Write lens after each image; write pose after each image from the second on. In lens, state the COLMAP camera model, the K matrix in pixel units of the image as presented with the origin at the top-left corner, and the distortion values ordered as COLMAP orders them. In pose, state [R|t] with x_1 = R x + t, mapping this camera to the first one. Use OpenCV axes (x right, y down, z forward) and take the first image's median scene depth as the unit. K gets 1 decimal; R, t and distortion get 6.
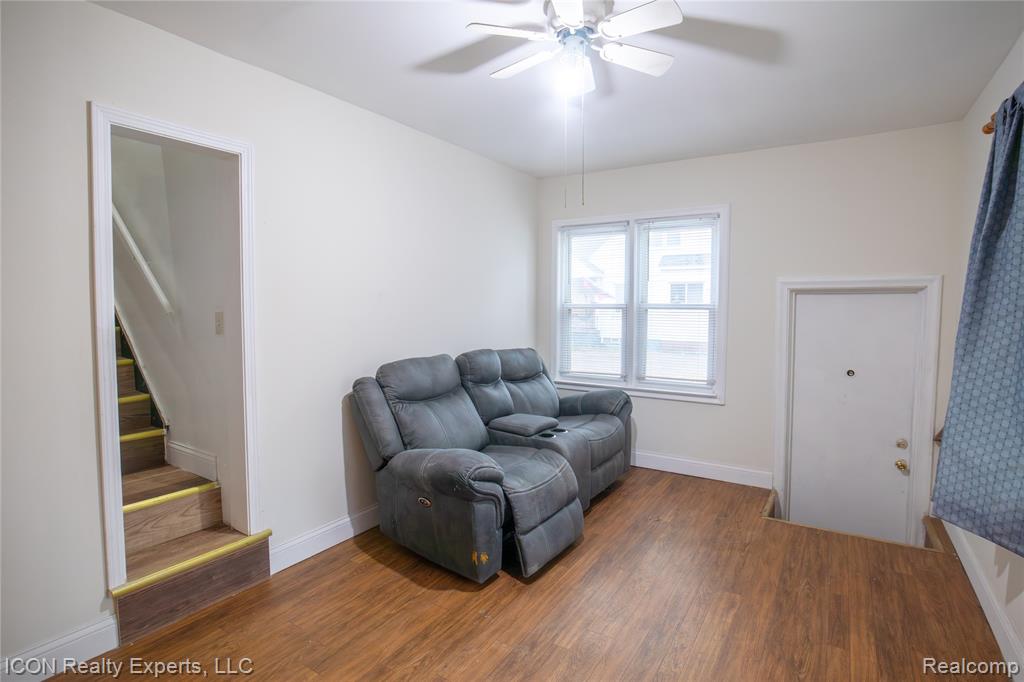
lens RADIAL K [[516.1, 0, 513.4], [0, 516.1, 333.4], [0, 0, 1]] dist [-0.045310, 0.013958]
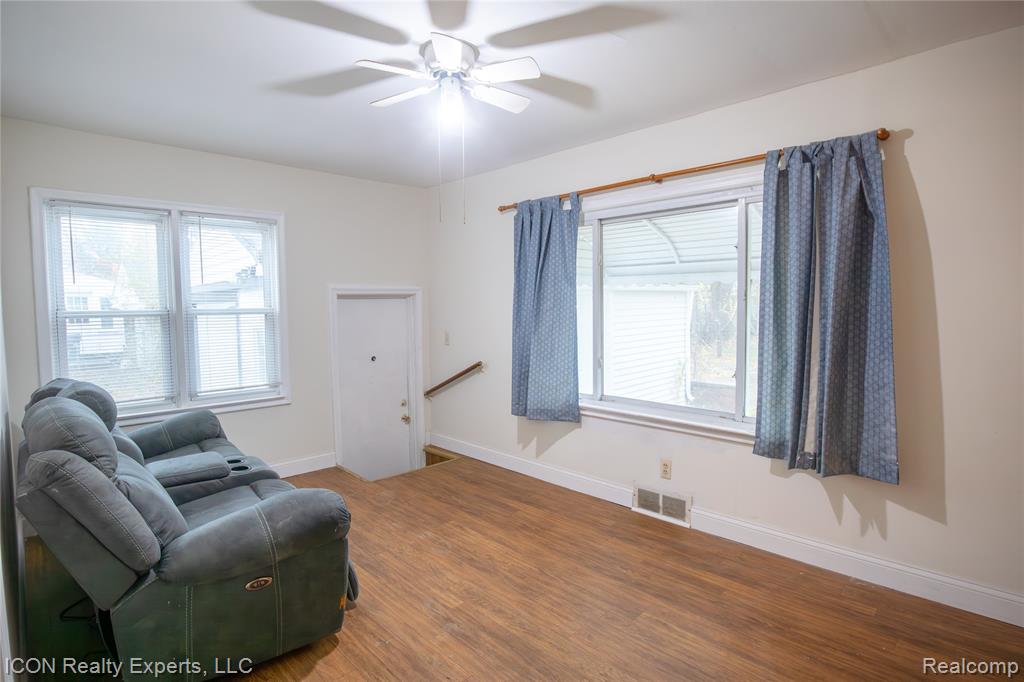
lens RADIAL K [[516.1, 0, 513.4], [0, 516.1, 333.4], [0, 0, 1]] dist [-0.045310, 0.013958]
pose [[0.222230, -0.057481, 0.973298, -0.581153], [0.067602, 0.996767, 0.043432, -0.022129], [-0.972648, 0.056145, 0.225397, 0.355068]]
